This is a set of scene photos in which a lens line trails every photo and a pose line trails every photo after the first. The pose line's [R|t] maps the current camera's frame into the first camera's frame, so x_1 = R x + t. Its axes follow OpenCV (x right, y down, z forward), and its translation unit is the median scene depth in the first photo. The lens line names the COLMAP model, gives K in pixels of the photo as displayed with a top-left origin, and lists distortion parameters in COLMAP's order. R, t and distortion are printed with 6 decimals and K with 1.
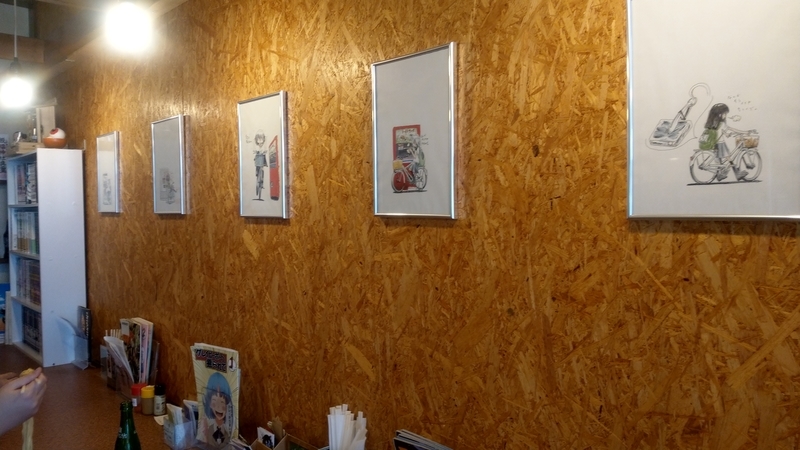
lens RADIAL K [[695.0, 0, 400.0], [0, 695.0, 225.0], [0, 0, 1]] dist [0.091354, -0.260216]
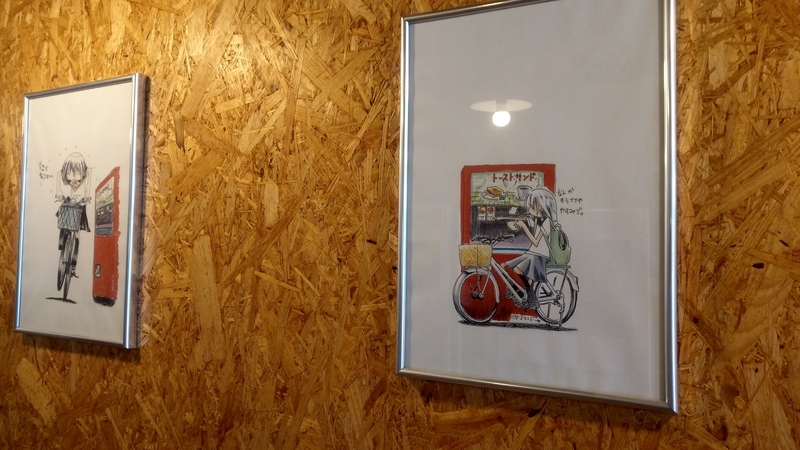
lens RADIAL K [[695.0, 0, 400.0], [0, 695.0, 225.0], [0, 0, 1]] dist [0.091354, -0.260216]
pose [[0.948535, 0.048103, 0.312999, -0.149750], [-0.025121, 0.996711, -0.077052, -0.061083], [-0.315676, 0.065224, 0.946623, 0.525065]]
